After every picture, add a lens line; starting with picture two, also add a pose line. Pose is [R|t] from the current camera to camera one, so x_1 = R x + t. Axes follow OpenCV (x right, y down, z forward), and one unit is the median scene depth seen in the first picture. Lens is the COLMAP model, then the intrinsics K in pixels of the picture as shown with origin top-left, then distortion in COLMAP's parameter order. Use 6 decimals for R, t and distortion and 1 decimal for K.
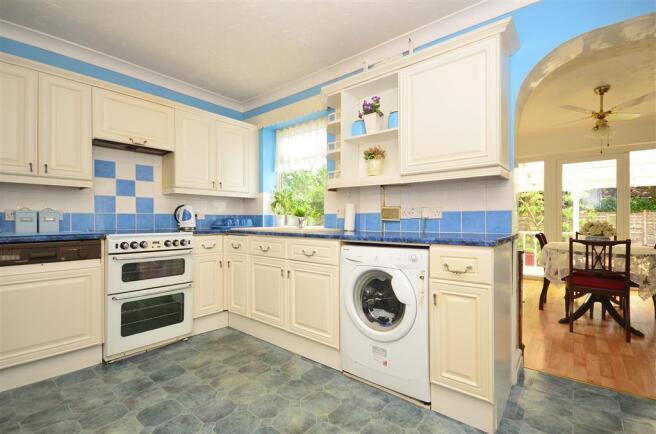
lens RADIAL K [[298.6, 0, 329.6], [0, 298.6, 217.1], [0, 0, 1]] dist [-0.002049, -0.001806]
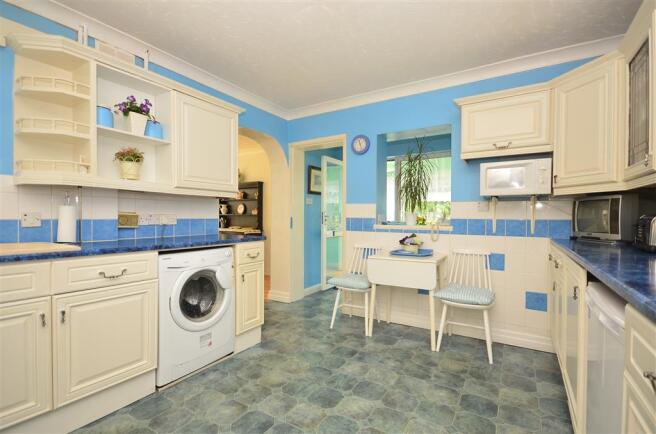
lens RADIAL K [[298.6, 0, 287.5], [0, 298.6, 220.0], [0, 0, 1]] dist [-0.002049, -0.001806]
pose [[-0.024892, -0.004308, 0.999681, -1.098755], [-0.001506, 0.999990, 0.004271, -0.025621], [-0.999689, -0.001400, -0.024898, 0.750260]]
